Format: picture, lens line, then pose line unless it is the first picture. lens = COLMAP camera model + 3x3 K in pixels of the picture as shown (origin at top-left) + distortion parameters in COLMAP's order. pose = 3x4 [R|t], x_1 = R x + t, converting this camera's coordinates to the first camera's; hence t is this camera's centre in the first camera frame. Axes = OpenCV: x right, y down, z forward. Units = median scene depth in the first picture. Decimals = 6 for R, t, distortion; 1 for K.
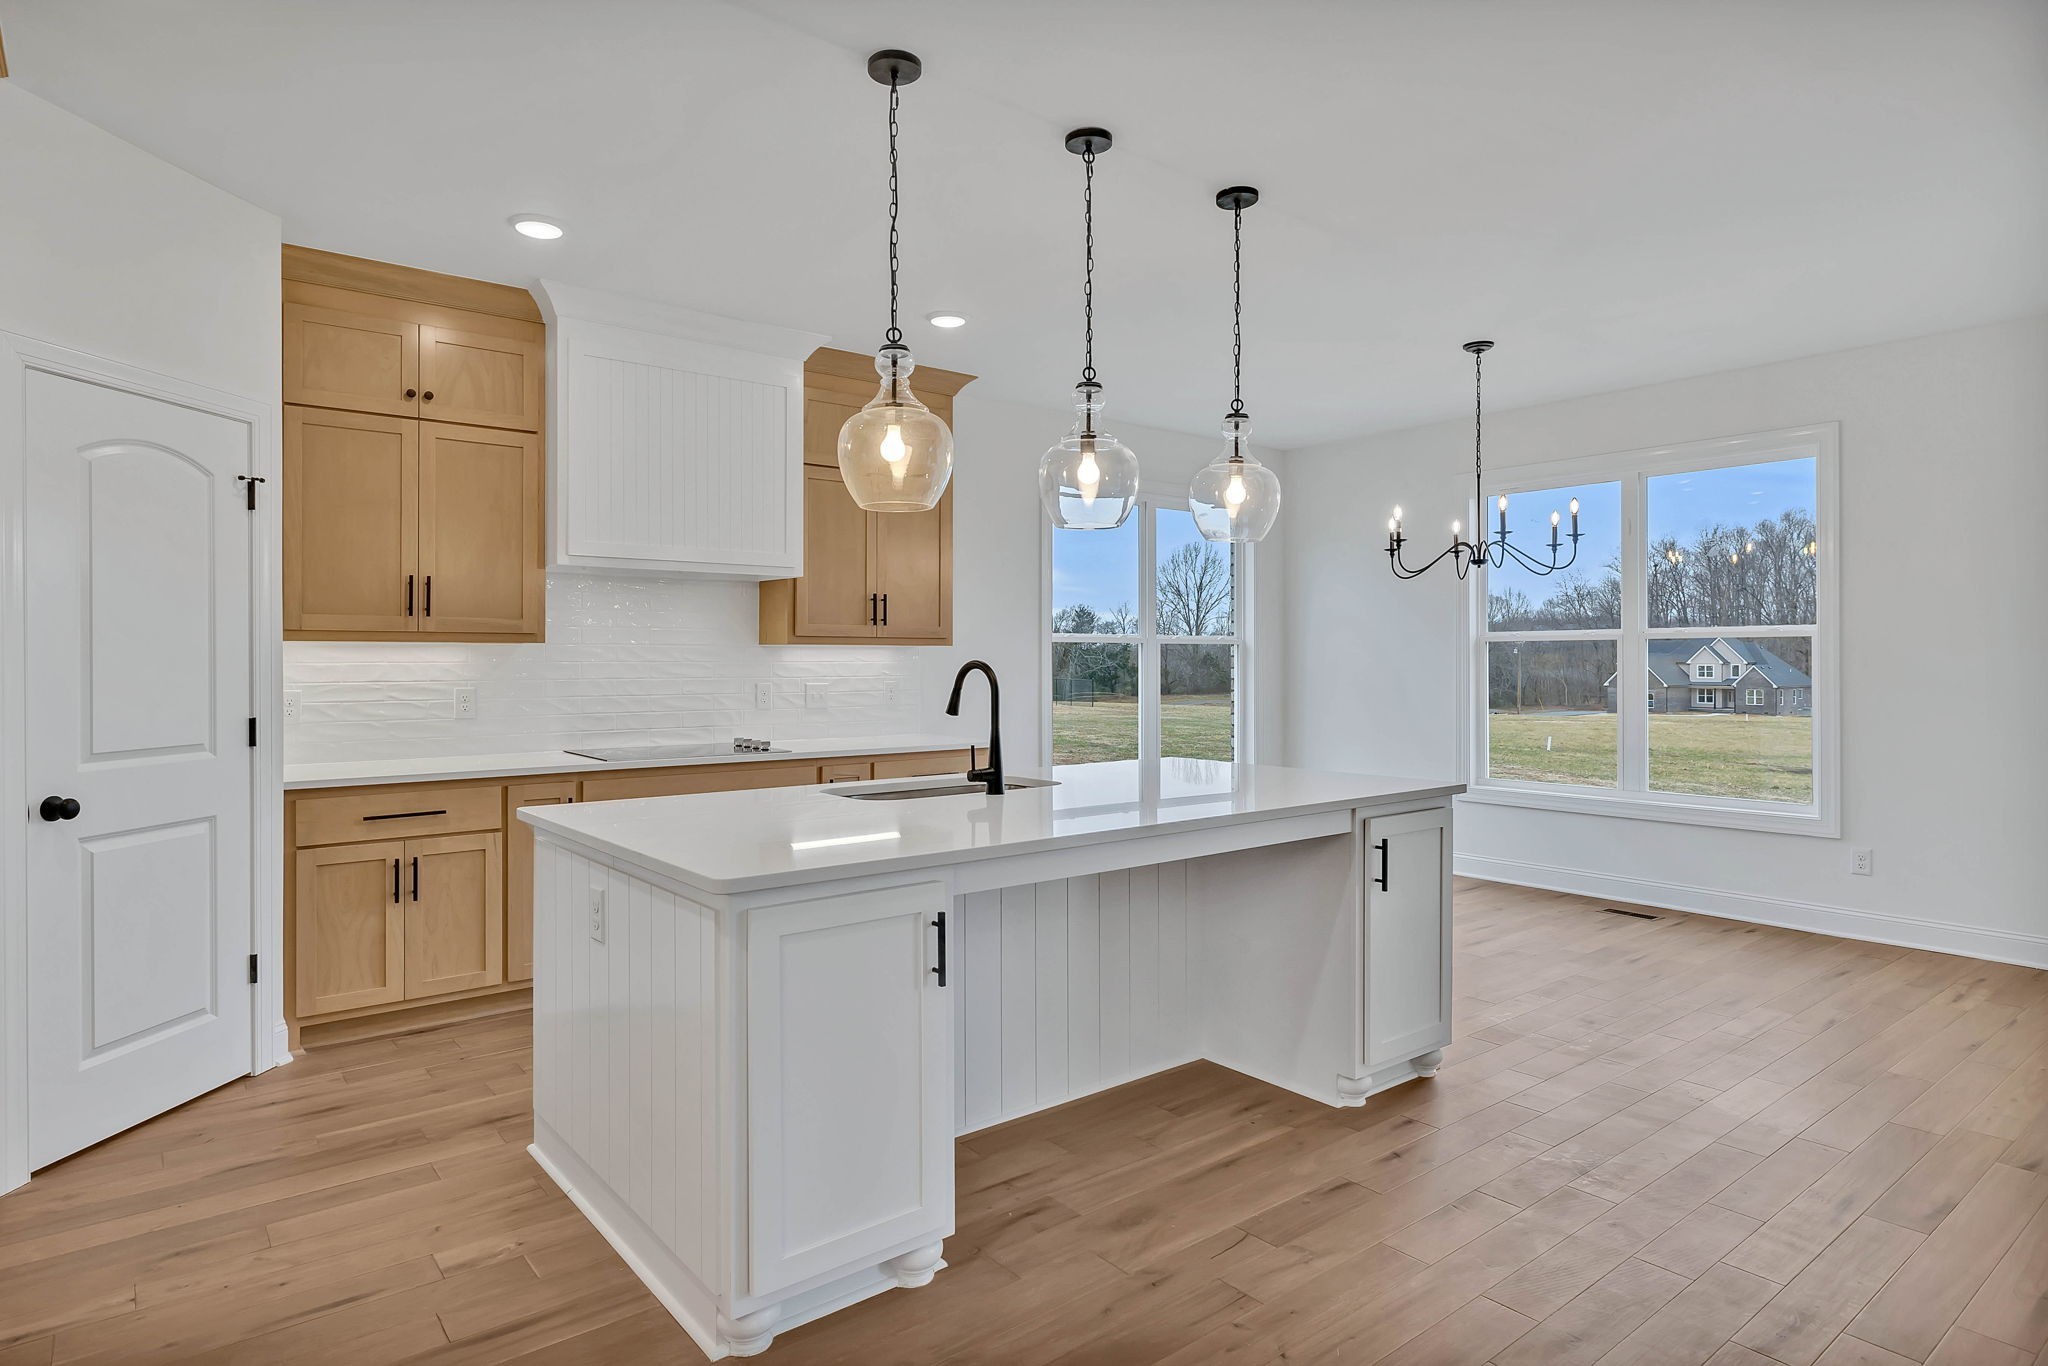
lens RADIAL K [[1128.3, 0, 1025.3], [0, 1128.3, 663.2], [0, 0, 1]] dist [0.000141, 0.000270]
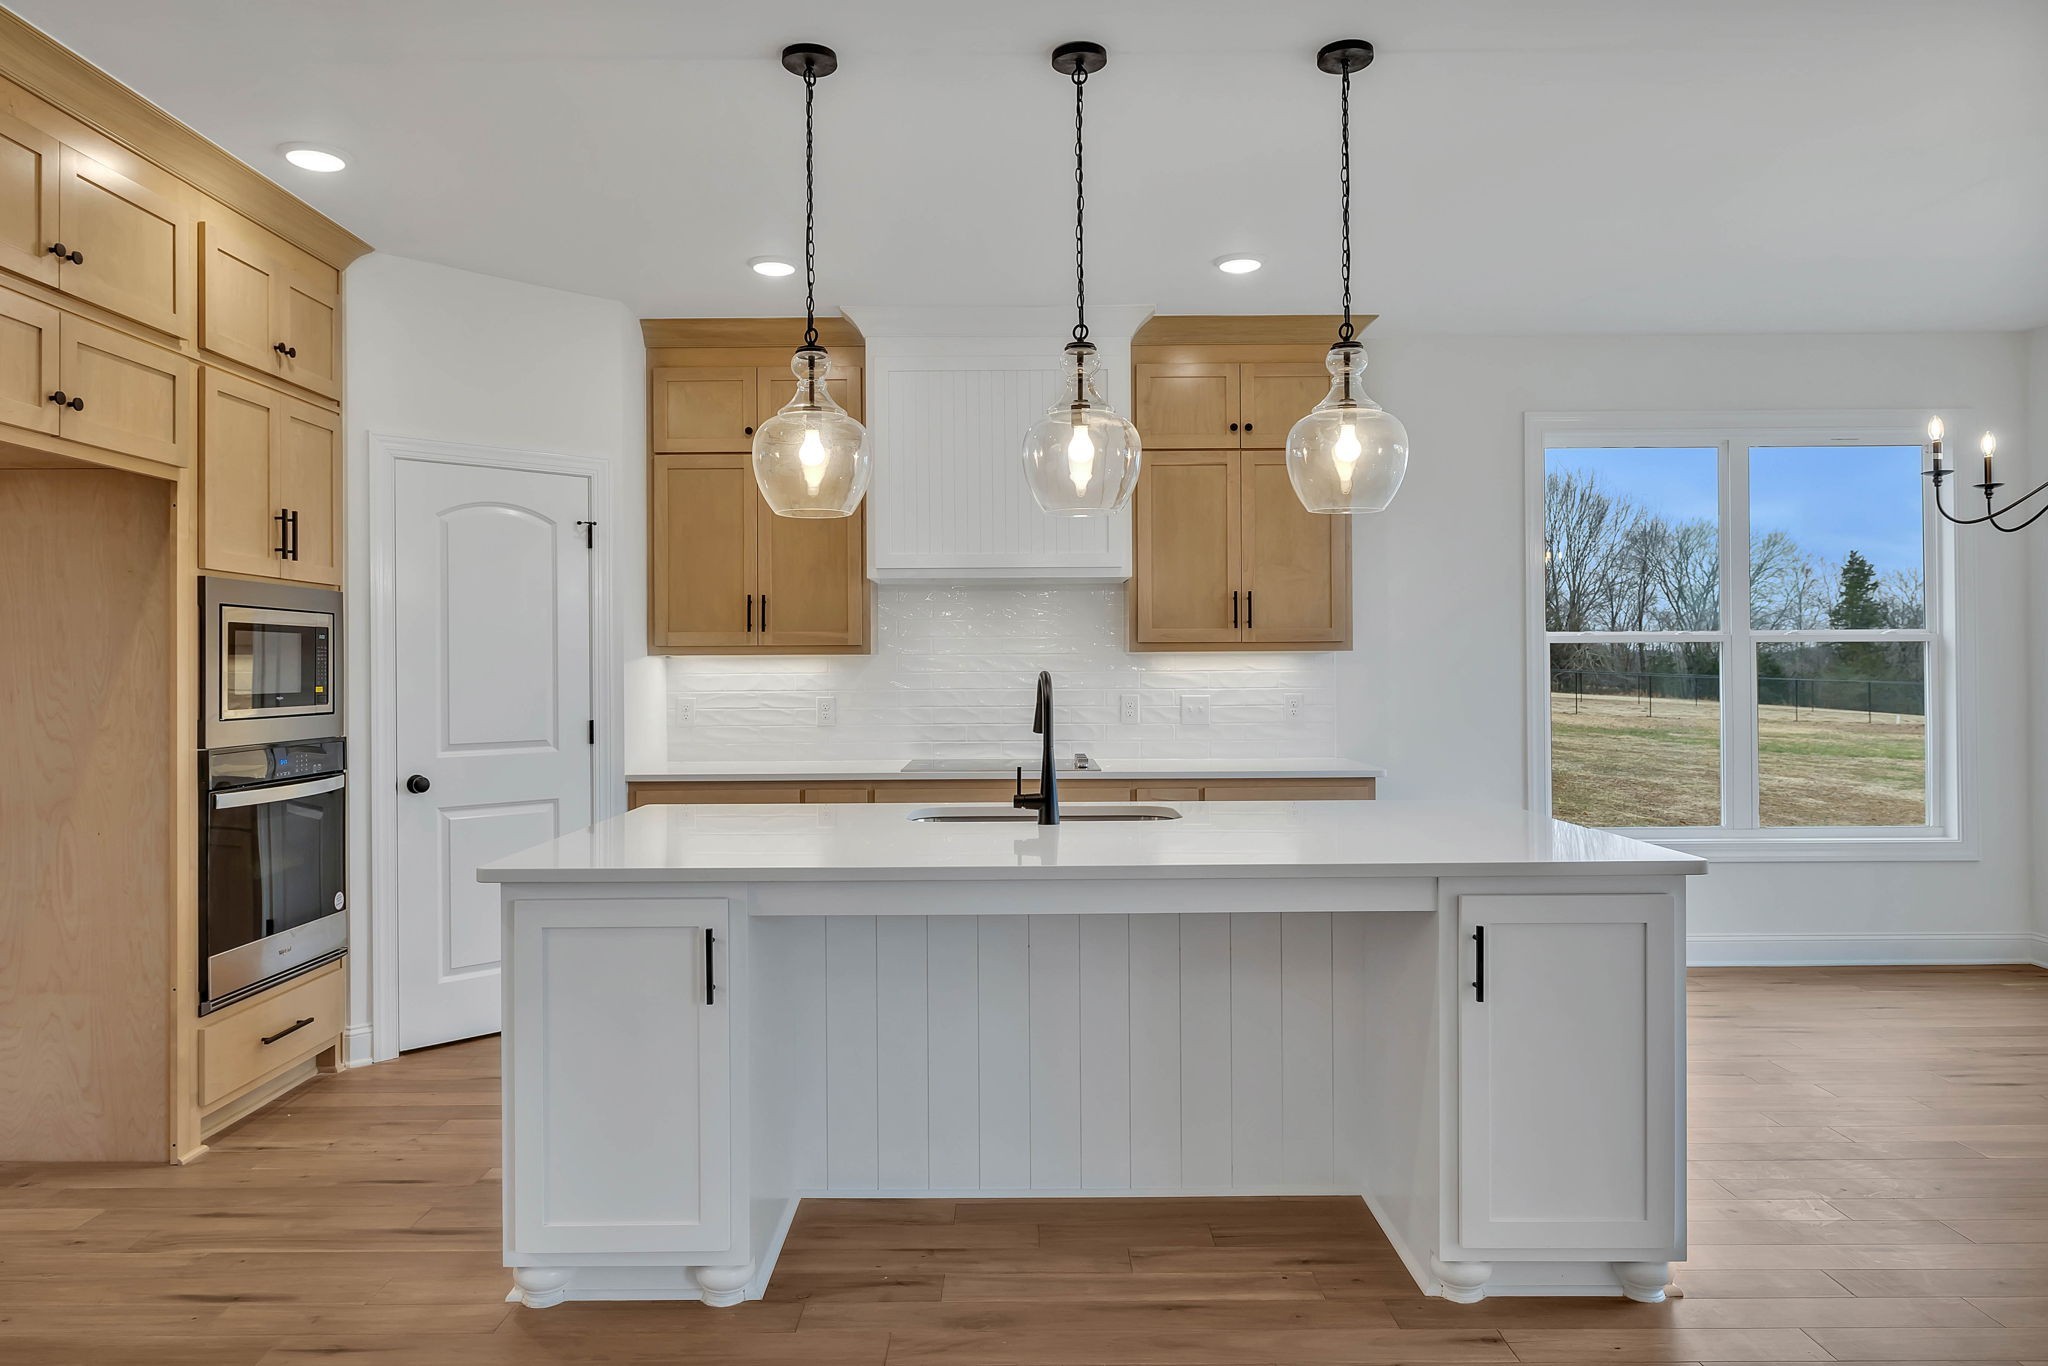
lens RADIAL K [[1324.8, 0, 1022.7], [0, 1324.8, 664.4], [0, 0, 1]] dist [-0.001813, 0.001193]
pose [[0.785464, -0.006212, -0.618876, 0.562875], [0.003584, 0.999979, -0.005488, -0.001952], [0.618897, 0.002092, 0.785470, 0.170951]]
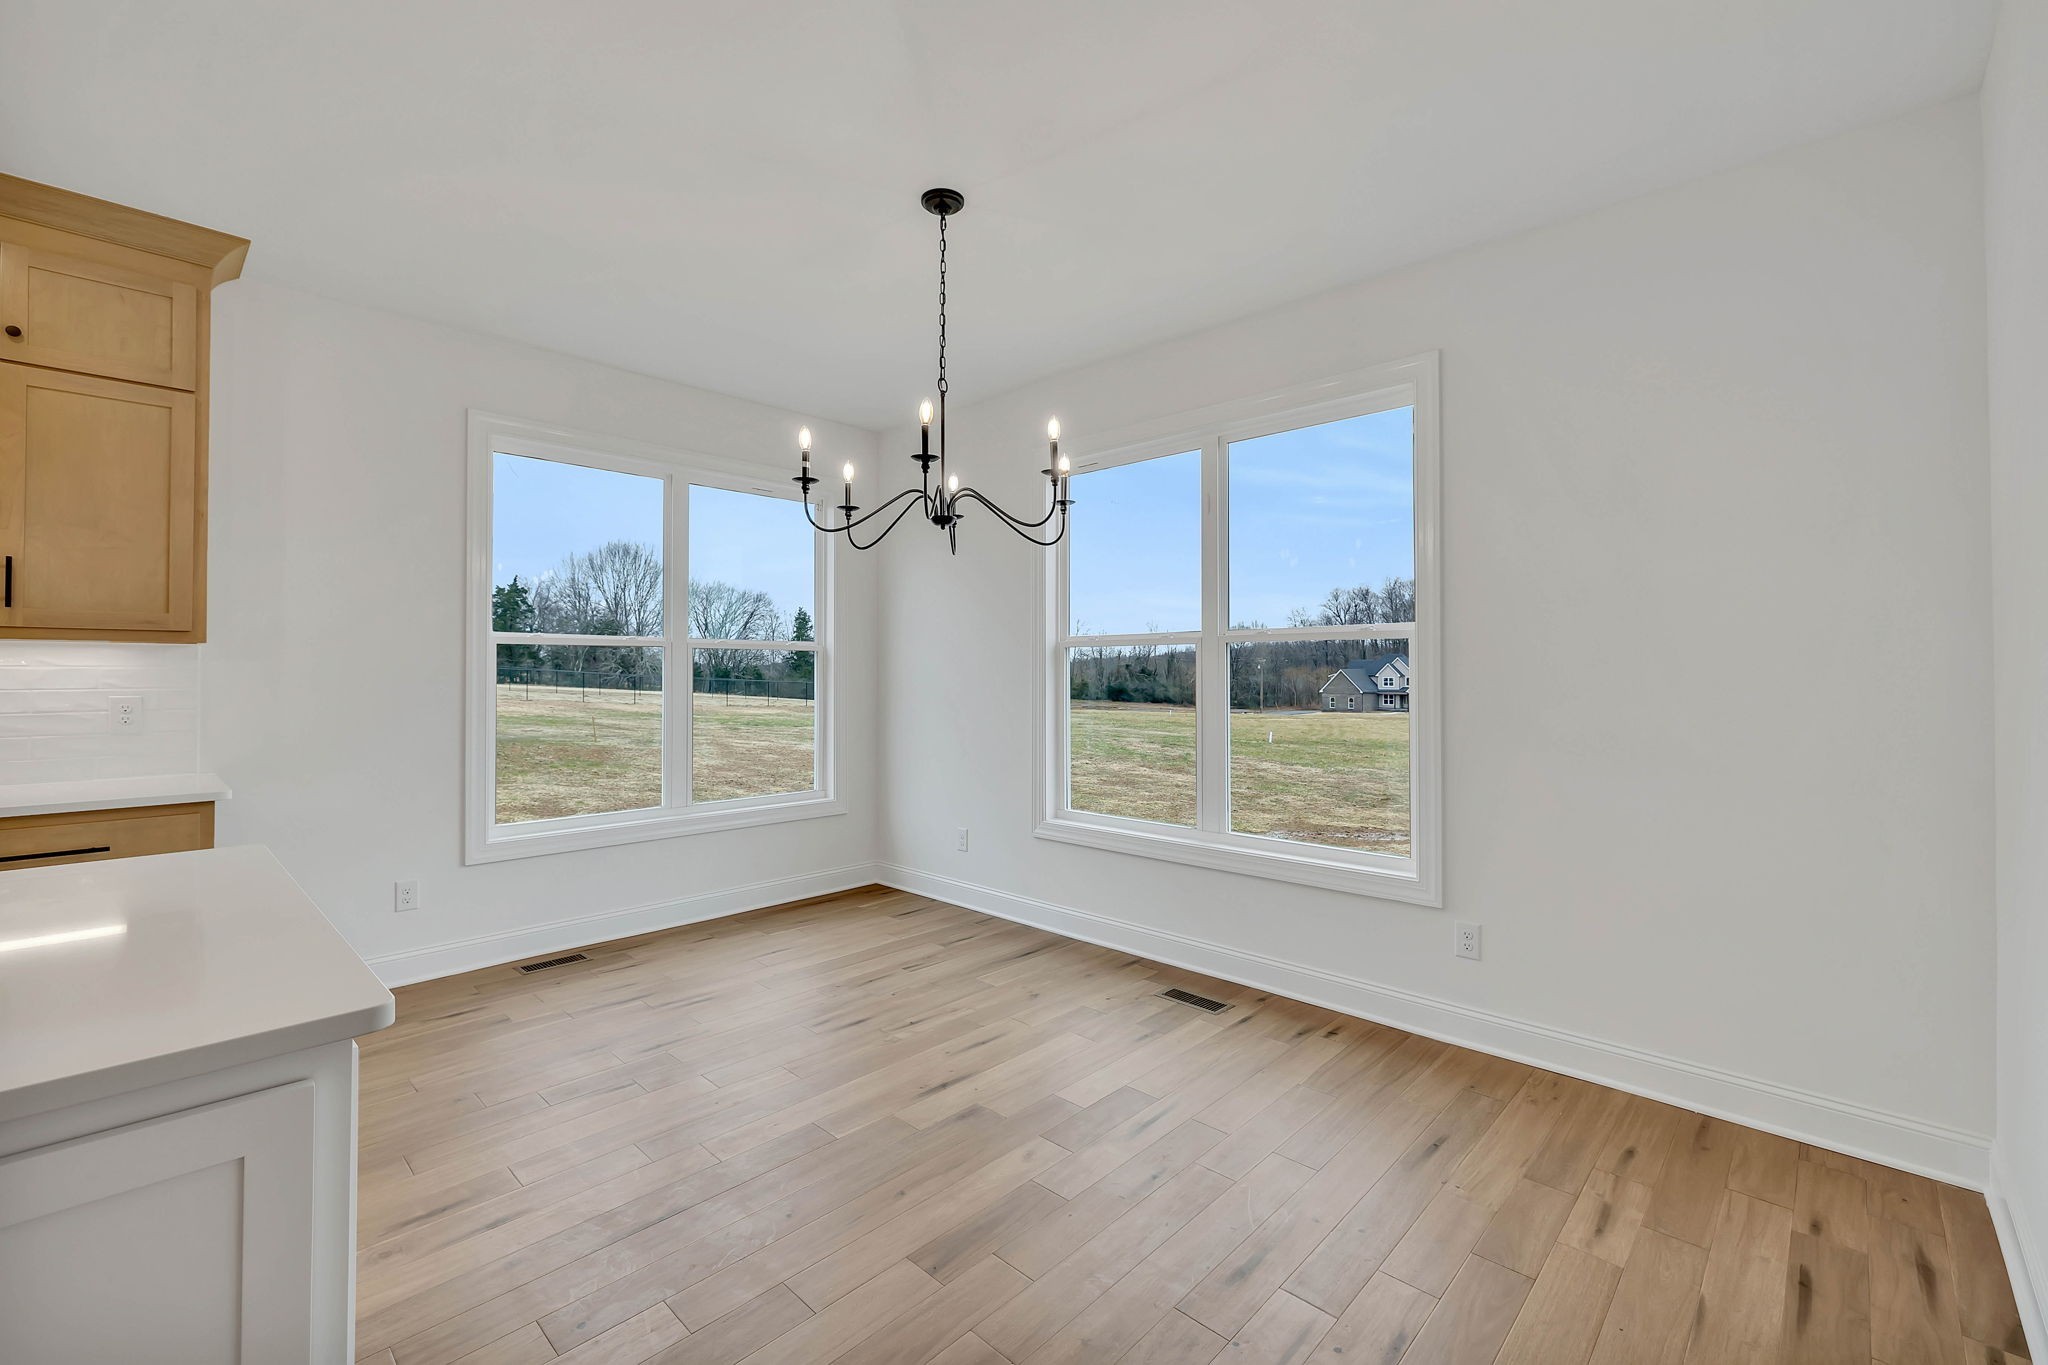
lens RADIAL K [[867.8, 0, 1015.0], [0, 867.8, 662.7], [0, 0, 1]] dist [-0.000826, -0.000124]
pose [[0.990799, 0.003983, 0.135282, 0.558837], [-0.002045, 0.999893, -0.014461, 0.003891], [-0.135325, 0.014051, 0.990702, 0.717285]]
